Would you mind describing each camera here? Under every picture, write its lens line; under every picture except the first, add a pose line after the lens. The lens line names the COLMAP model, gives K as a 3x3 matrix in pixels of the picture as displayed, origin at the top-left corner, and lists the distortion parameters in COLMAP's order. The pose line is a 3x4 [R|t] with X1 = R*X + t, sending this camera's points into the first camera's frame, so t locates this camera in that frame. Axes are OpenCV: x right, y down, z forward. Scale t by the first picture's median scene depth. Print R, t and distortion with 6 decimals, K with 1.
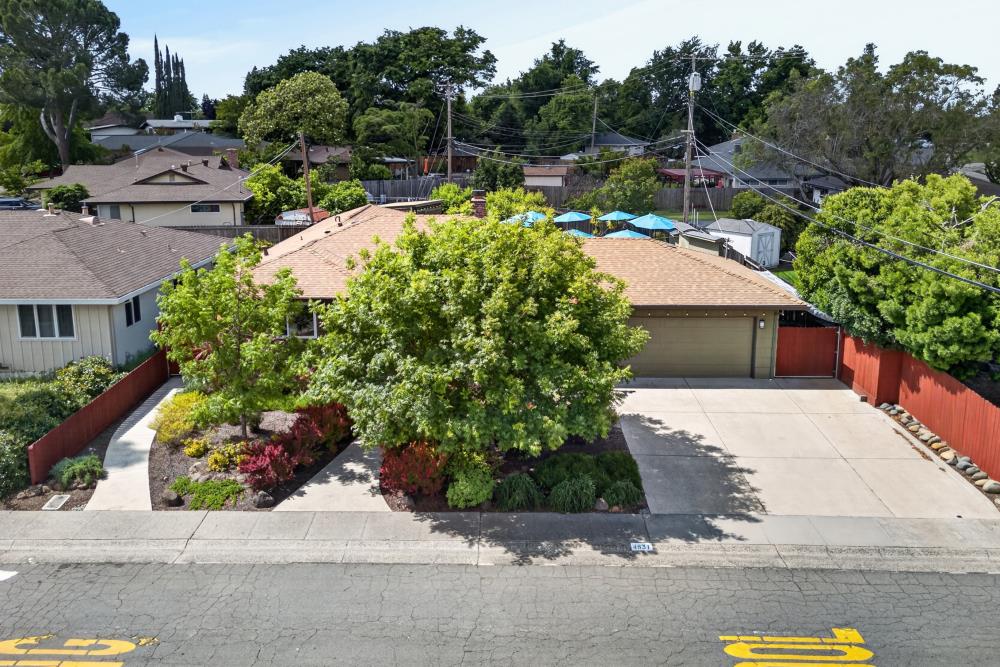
lens RADIAL K [[507.9, 0, 509.6], [0, 507.9, 333.8], [0, 0, 1]] dist [0.018217, -0.000663]
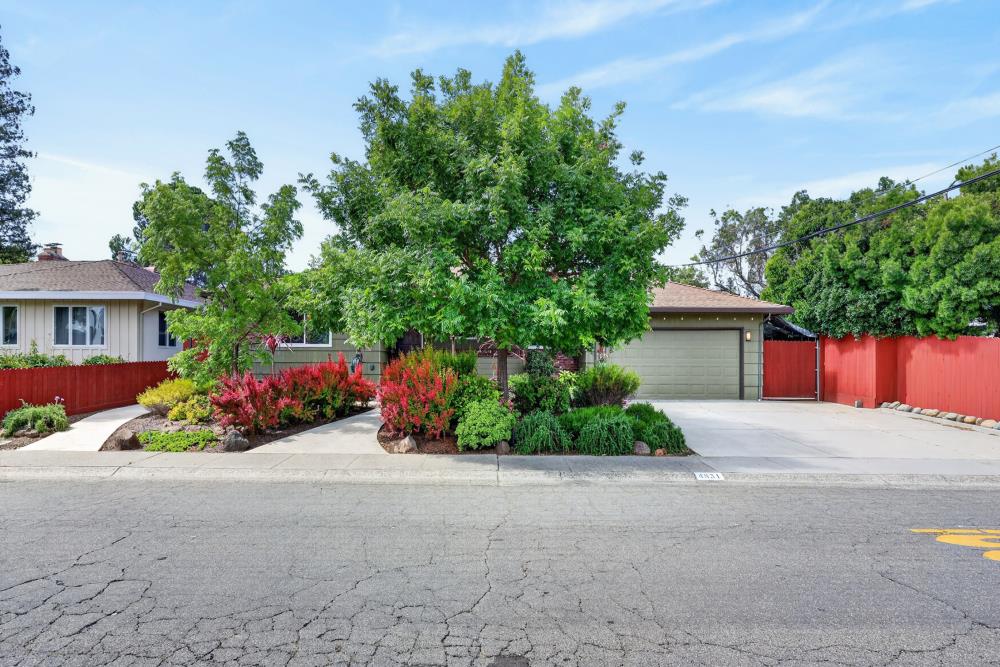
lens RADIAL K [[400.8, 0, 500.2], [0, 400.8, 332.4], [0, 0, 1]] dist [-0.000432, -0.000126]
pose [[0.999586, -0.028039, -0.006492, -0.042227], [0.025565, 0.968631, -0.247186, 0.317188], [0.013219, 0.246918, 0.968946, 0.323700]]
